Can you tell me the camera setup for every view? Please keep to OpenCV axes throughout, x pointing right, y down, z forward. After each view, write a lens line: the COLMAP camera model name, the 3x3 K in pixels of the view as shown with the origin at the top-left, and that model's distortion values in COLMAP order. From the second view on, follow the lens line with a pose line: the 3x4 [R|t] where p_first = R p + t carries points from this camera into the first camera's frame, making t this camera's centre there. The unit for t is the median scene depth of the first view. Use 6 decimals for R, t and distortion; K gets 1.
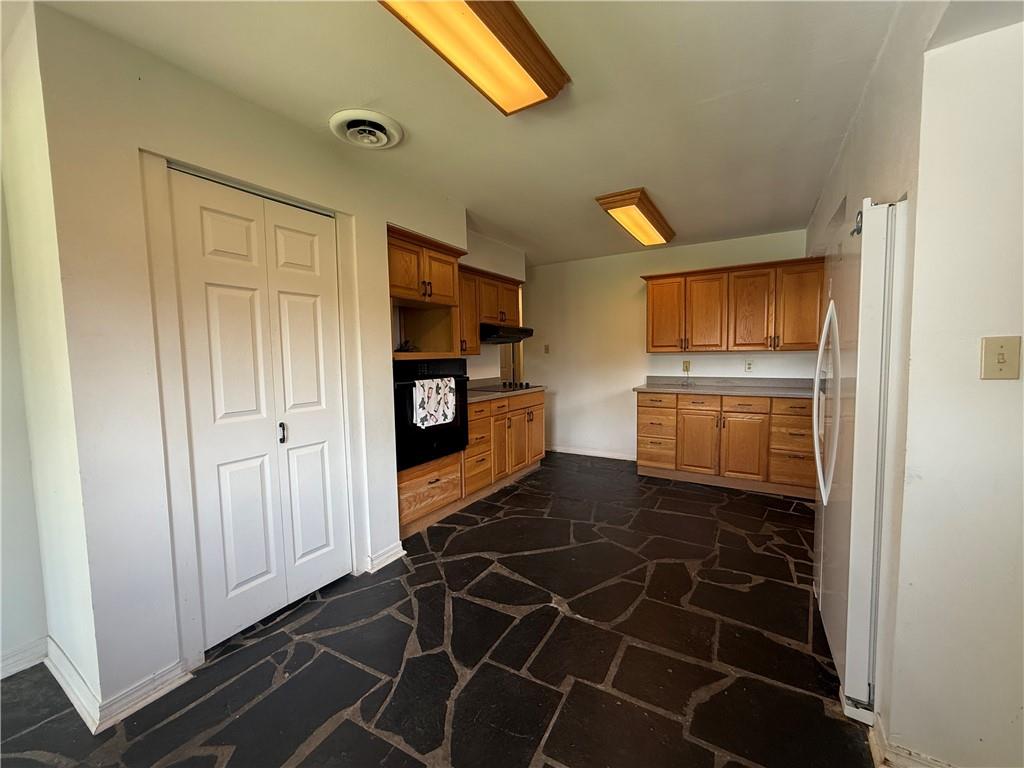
lens RADIAL K [[406.5, 0, 510.8], [0, 406.5, 384.4], [0, 0, 1]] dist [-0.001823, -0.000224]
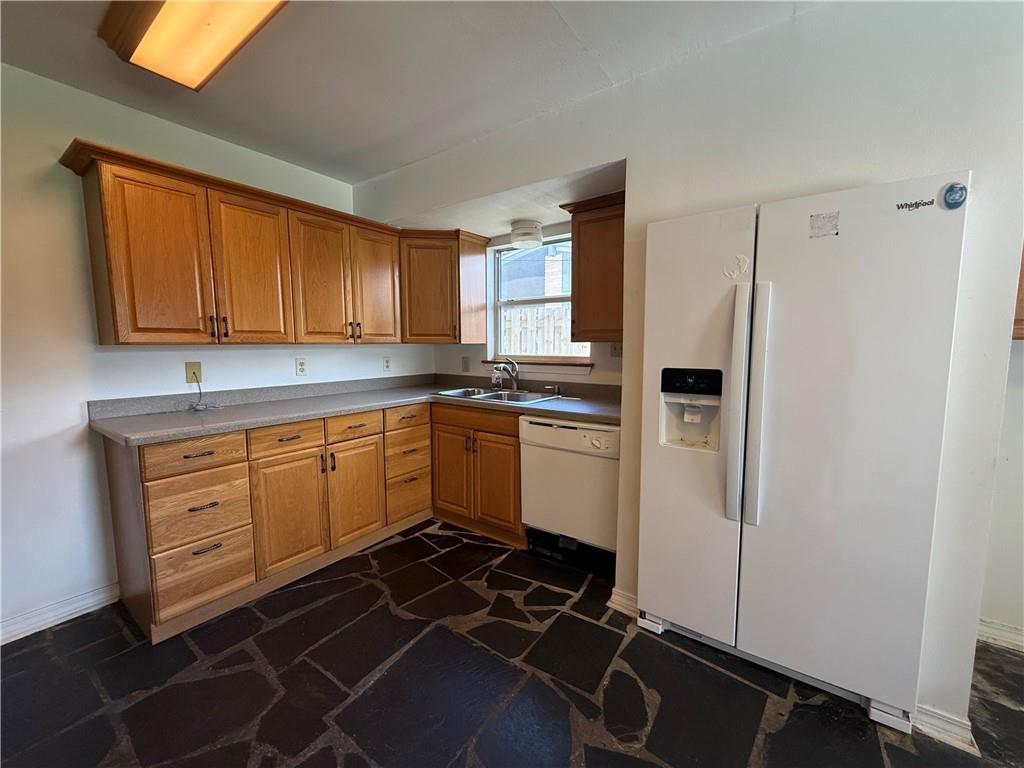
lens RADIAL K [[406.5, 0, 510.8], [0, 406.5, 384.4], [0, 0, 1]] dist [-0.001823, -0.000224]
pose [[0.080093, -0.084974, 0.993159, -0.053294], [0.073567, 0.994146, 0.079126, -0.060608], [-0.994069, 0.066726, 0.085875, 0.850927]]
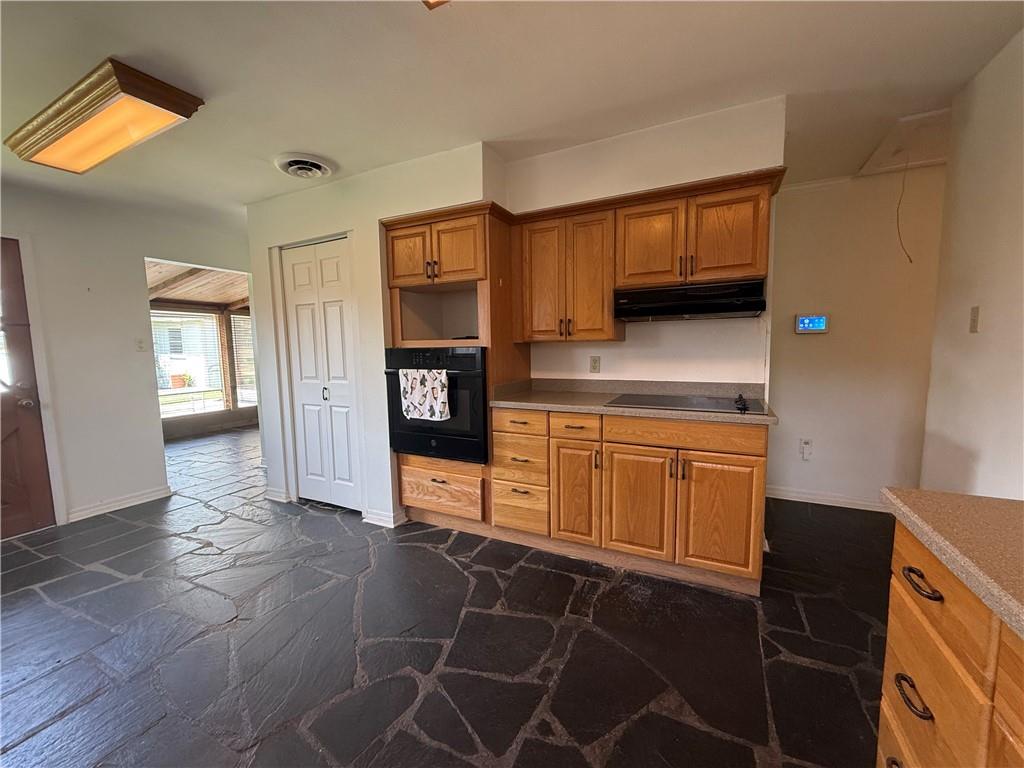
lens RADIAL K [[406.5, 0, 510.8], [0, 406.5, 384.4], [0, 0, 1]] dist [-0.001823, -0.000224]
pose [[0.081982, 0.112138, -0.990305, 0.704580], [-0.056591, 0.992570, 0.107710, -0.085469], [0.995026, 0.047212, 0.087718, 1.065514]]
